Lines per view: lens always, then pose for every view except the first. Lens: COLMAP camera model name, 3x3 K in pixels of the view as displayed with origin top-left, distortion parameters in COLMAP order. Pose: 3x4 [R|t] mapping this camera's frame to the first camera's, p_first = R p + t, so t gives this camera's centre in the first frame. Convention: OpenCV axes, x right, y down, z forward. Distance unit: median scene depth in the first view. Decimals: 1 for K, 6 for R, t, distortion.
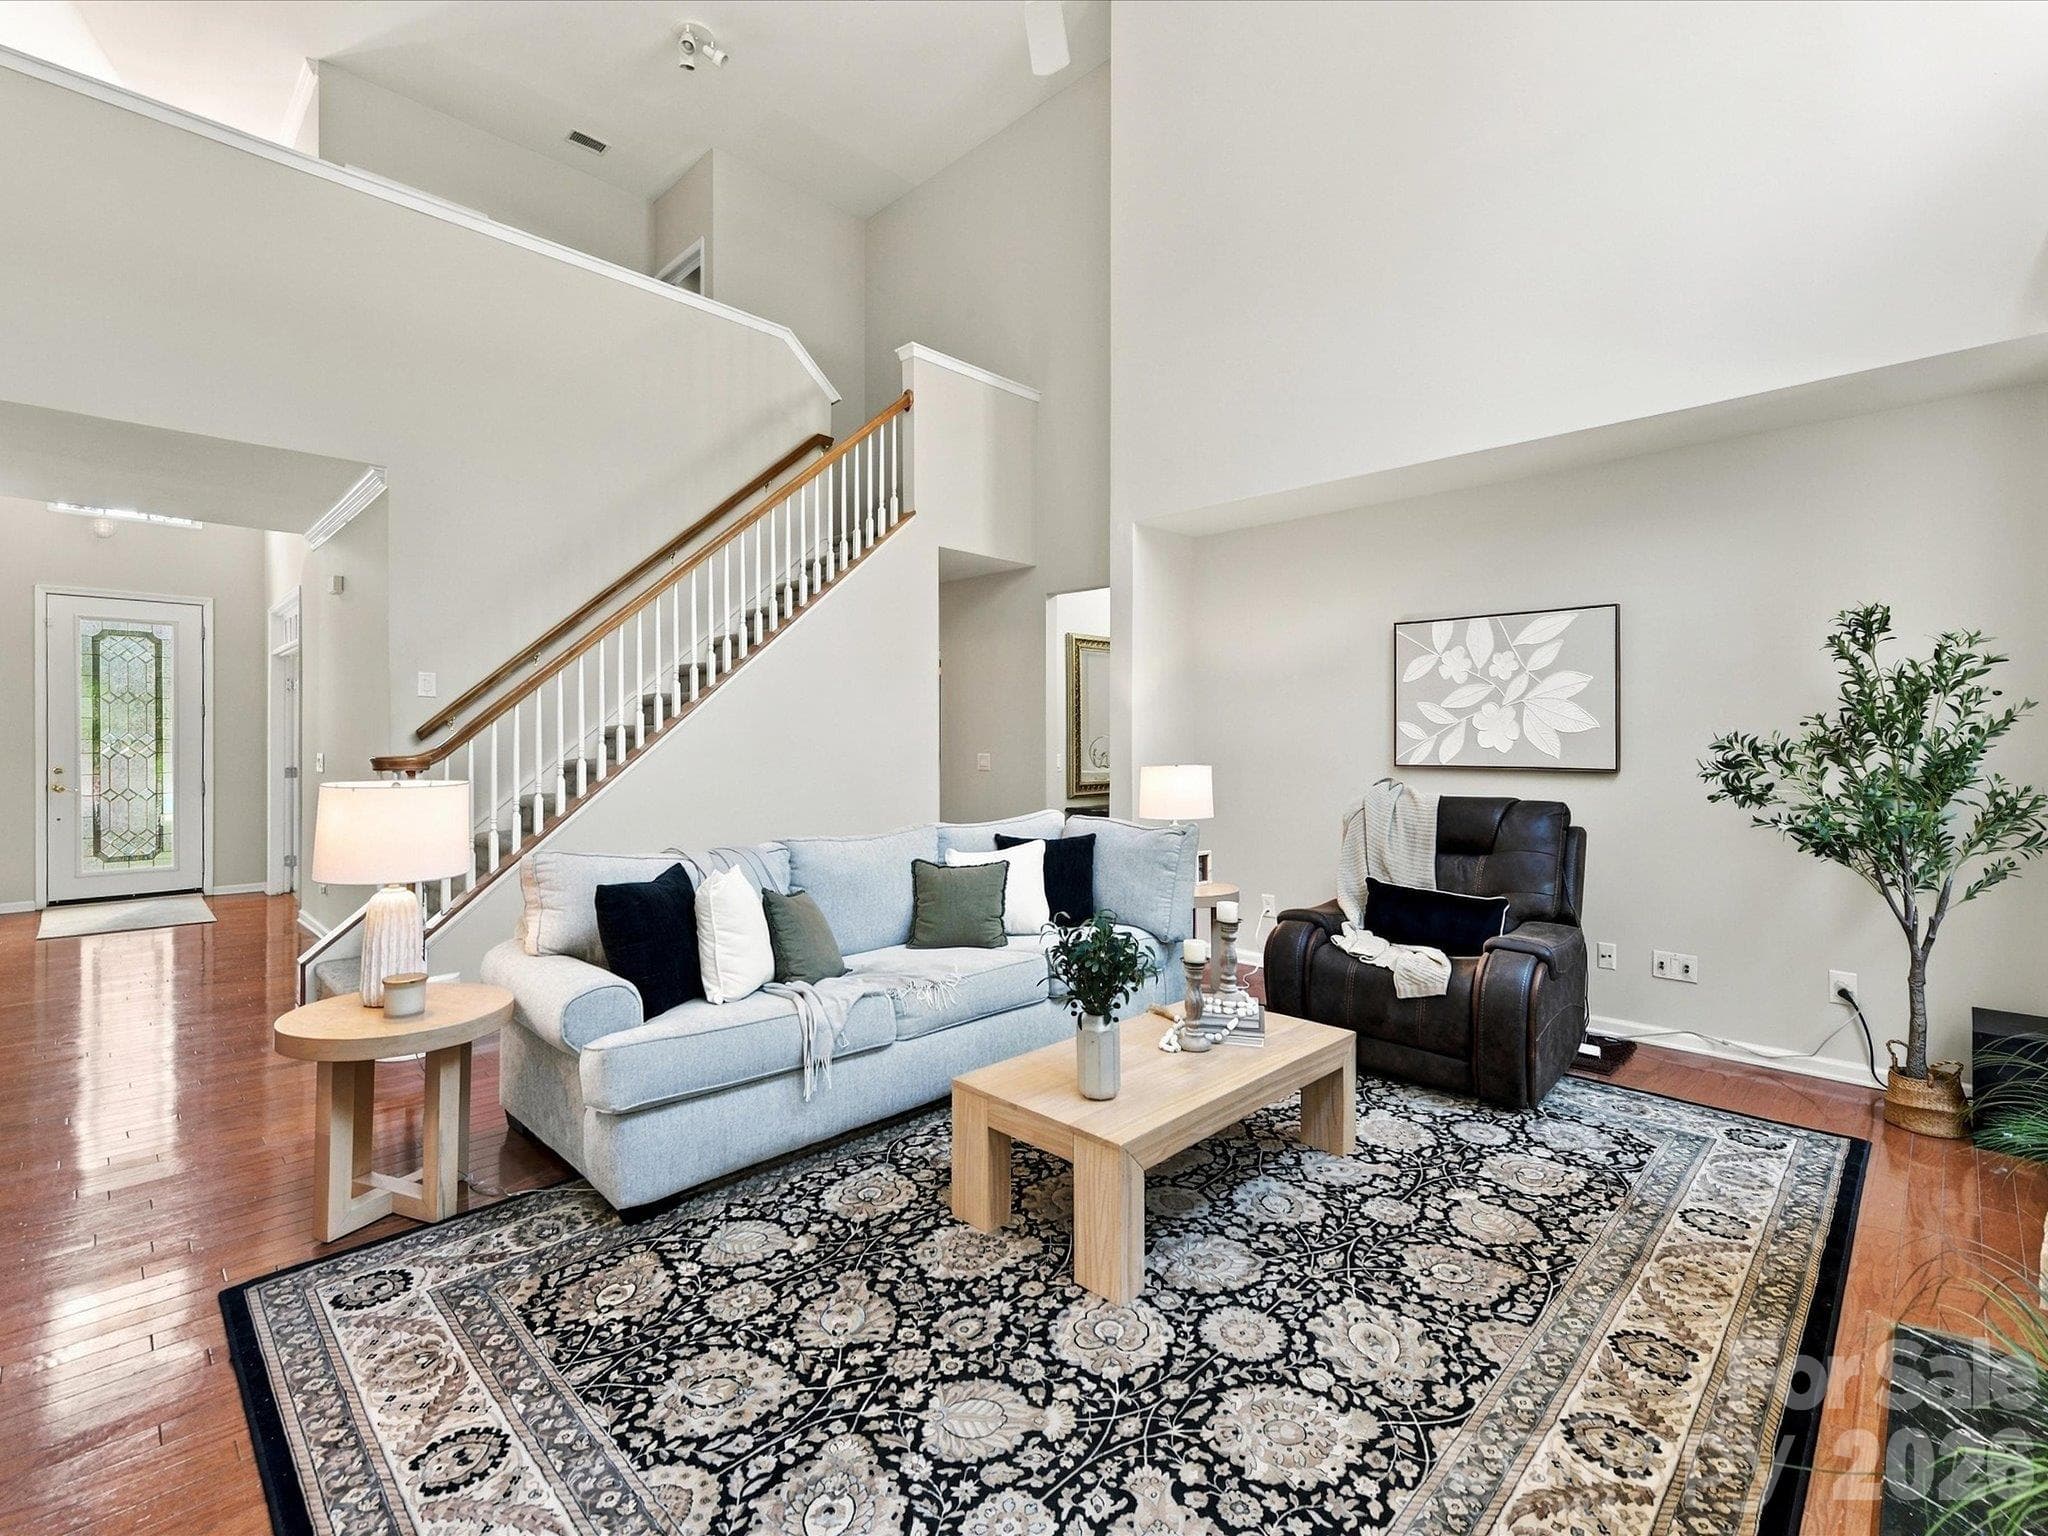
lens RADIAL K [[926.1, 0, 1022.4], [0, 926.1, 750.4], [0, 0, 1]] dist [0.003969, -0.003851]
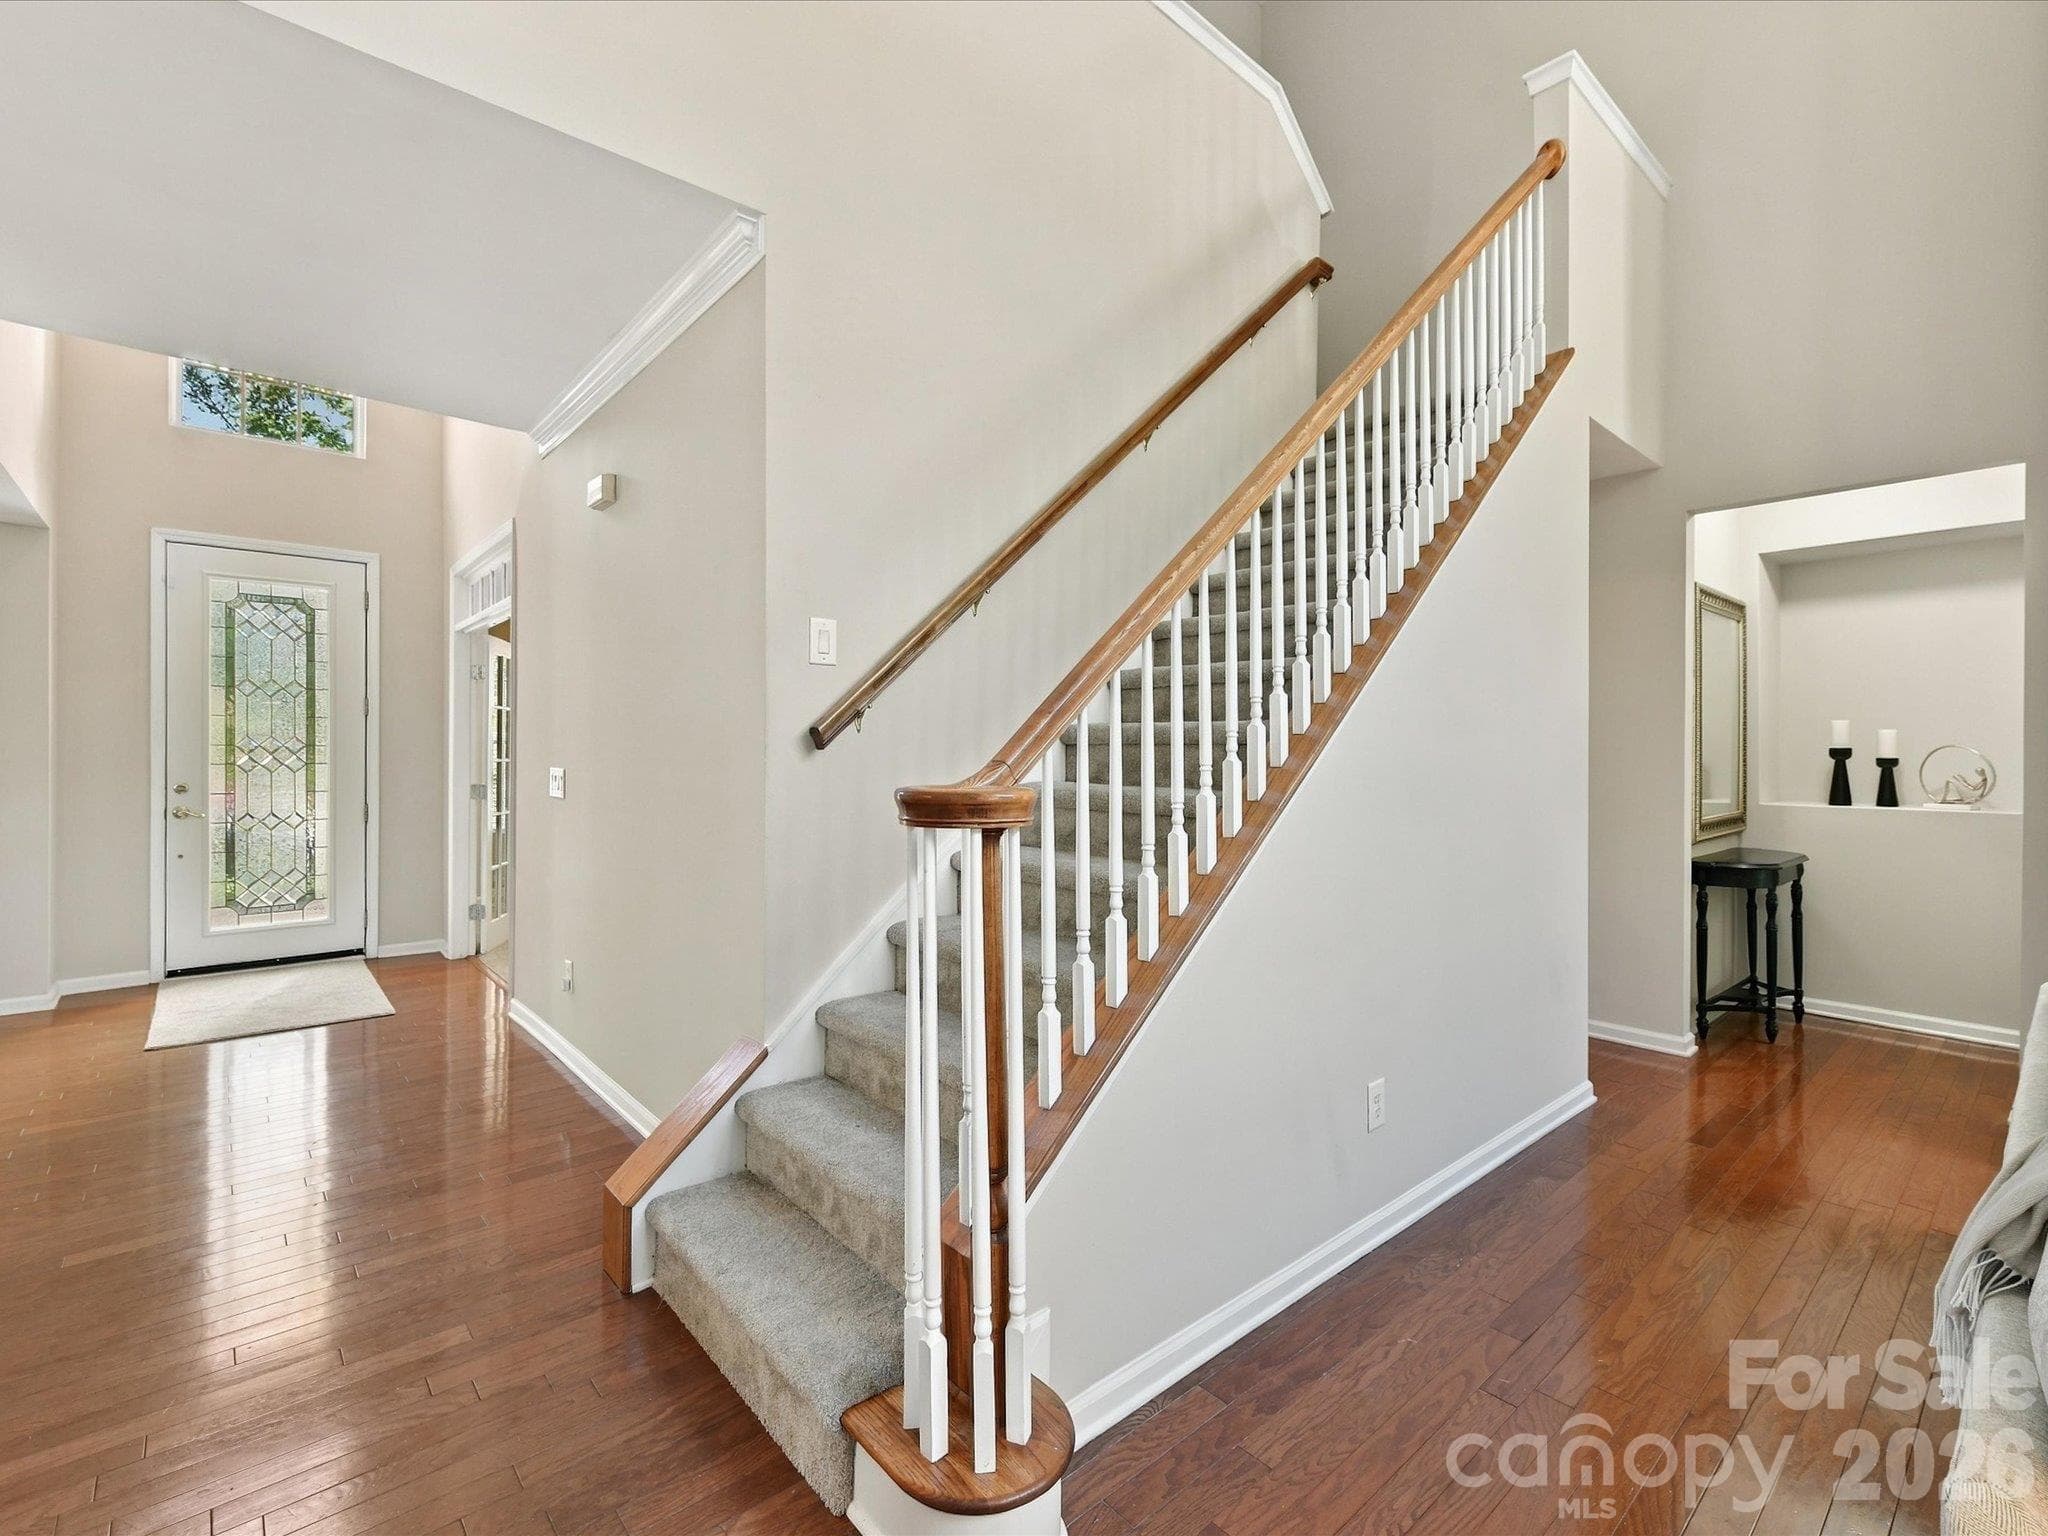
lens RADIAL K [[926.1, 0, 1022.4], [0, 926.1, 750.4], [0, 0, 1]] dist [0.003969, -0.003851]
pose [[0.997072, 0.002815, -0.076418, -0.322232], [-0.003171, 0.999985, -0.004538, -0.006473], [0.076404, 0.004767, 0.997066, 0.320040]]
